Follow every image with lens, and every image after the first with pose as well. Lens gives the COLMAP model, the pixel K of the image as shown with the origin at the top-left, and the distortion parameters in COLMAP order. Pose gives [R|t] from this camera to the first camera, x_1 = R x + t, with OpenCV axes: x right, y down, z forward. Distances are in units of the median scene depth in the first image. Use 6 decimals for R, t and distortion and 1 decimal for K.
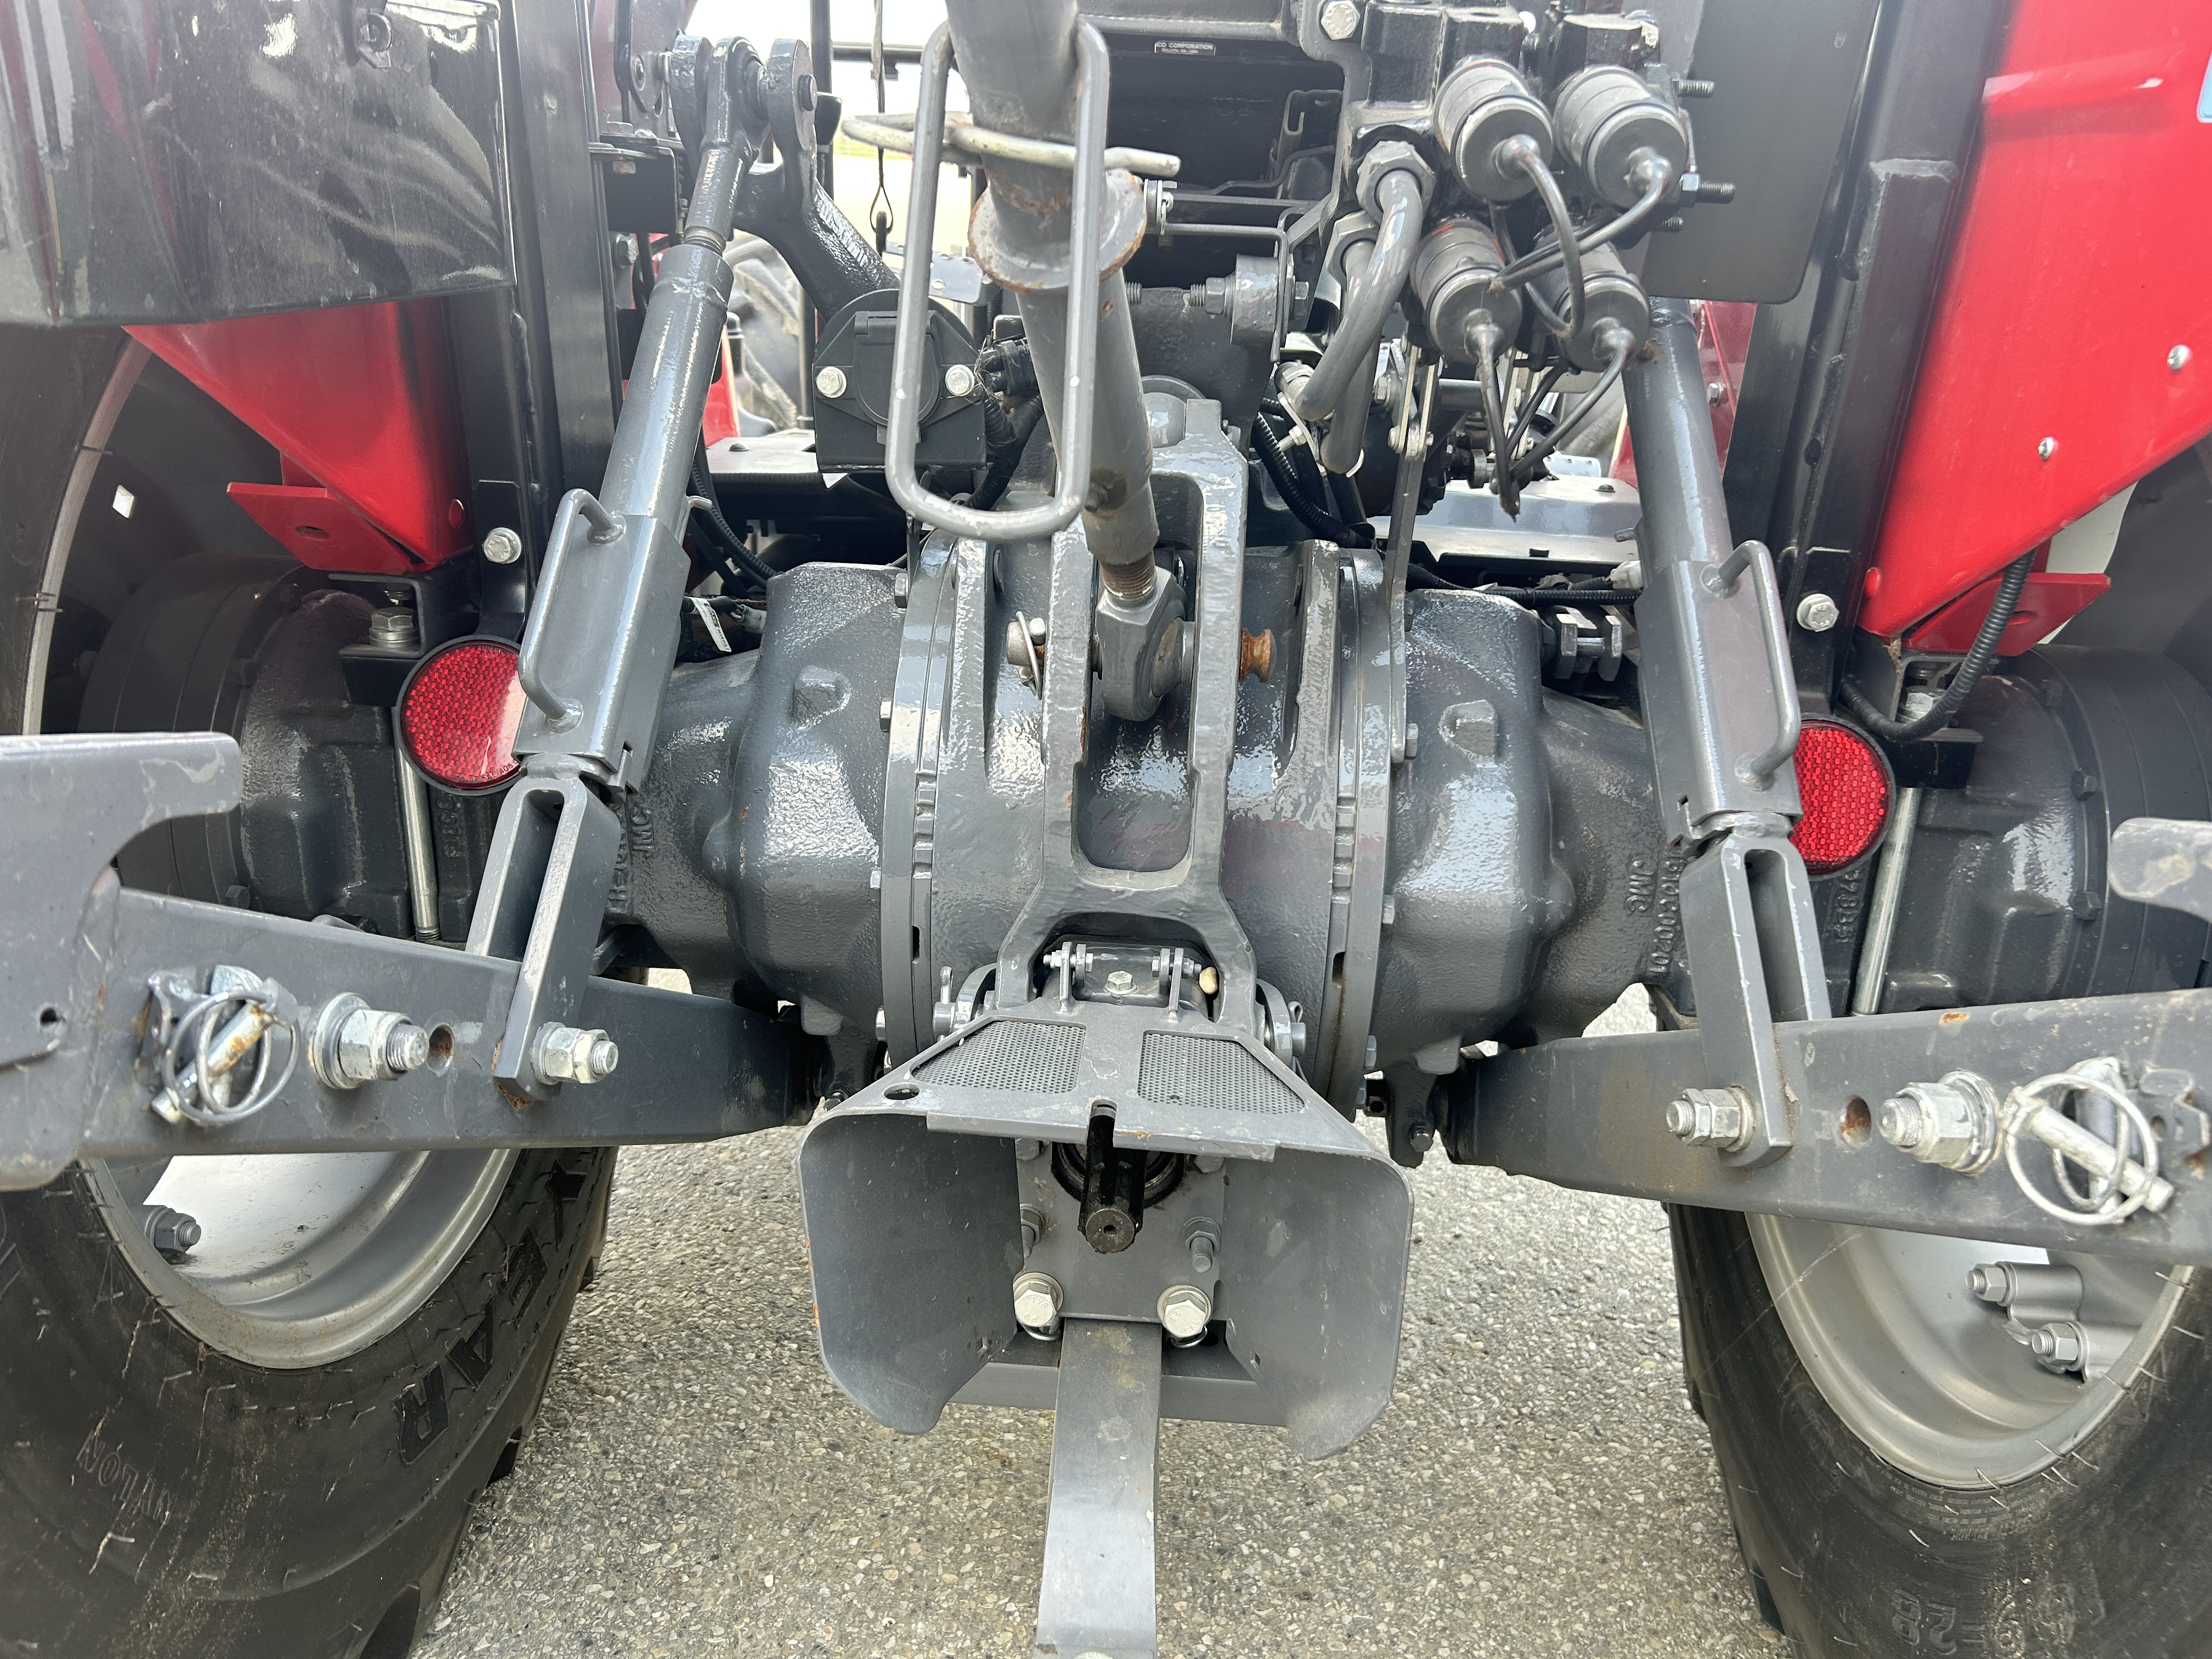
lens RADIAL K [[1674.5, 0, 1109.1], [0, 1674.5, 819.5], [0, 0, 1]] dist [0.047854, -0.051548]
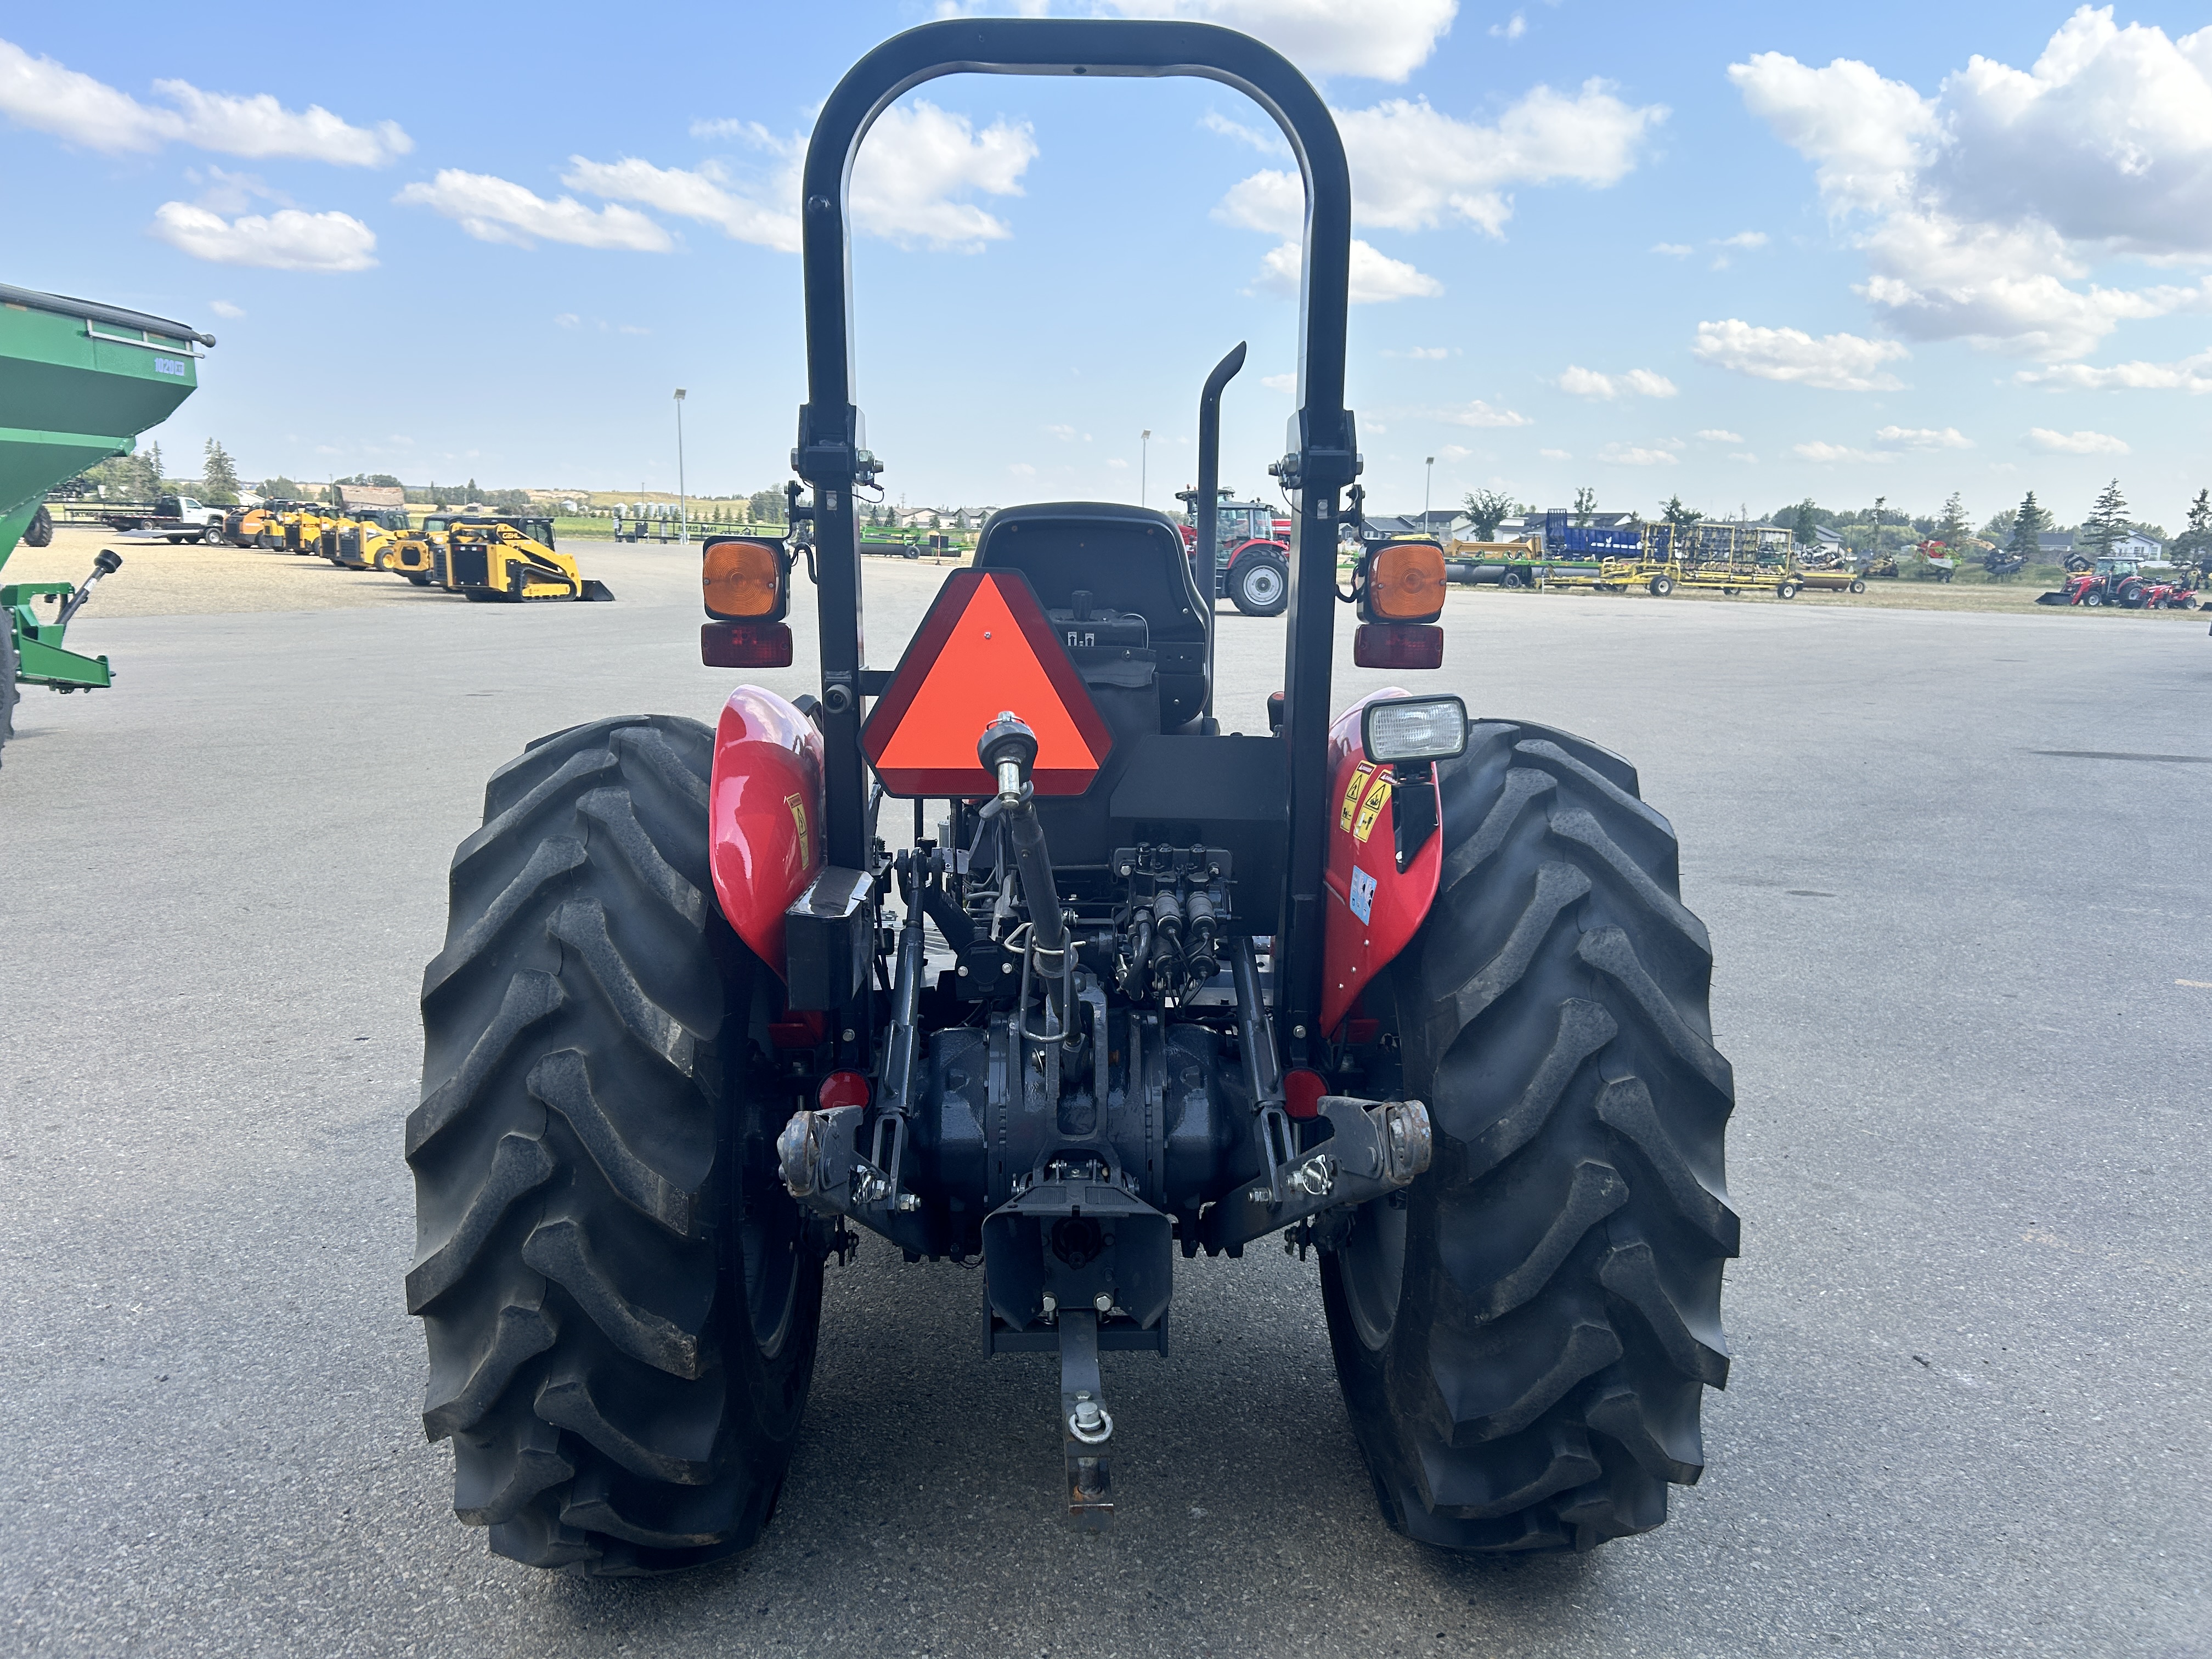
lens RADIAL K [[1674.5, 0, 1064.6], [0, 1674.5, 797.2], [0, 0, 1]] dist [0.047854, -0.051548]
pose [[0.996736, -0.049764, 0.063570, -0.164354], [0.061839, 0.976823, -0.204919, 0.053946], [-0.051899, 0.208181, 0.976712, -1.976554]]
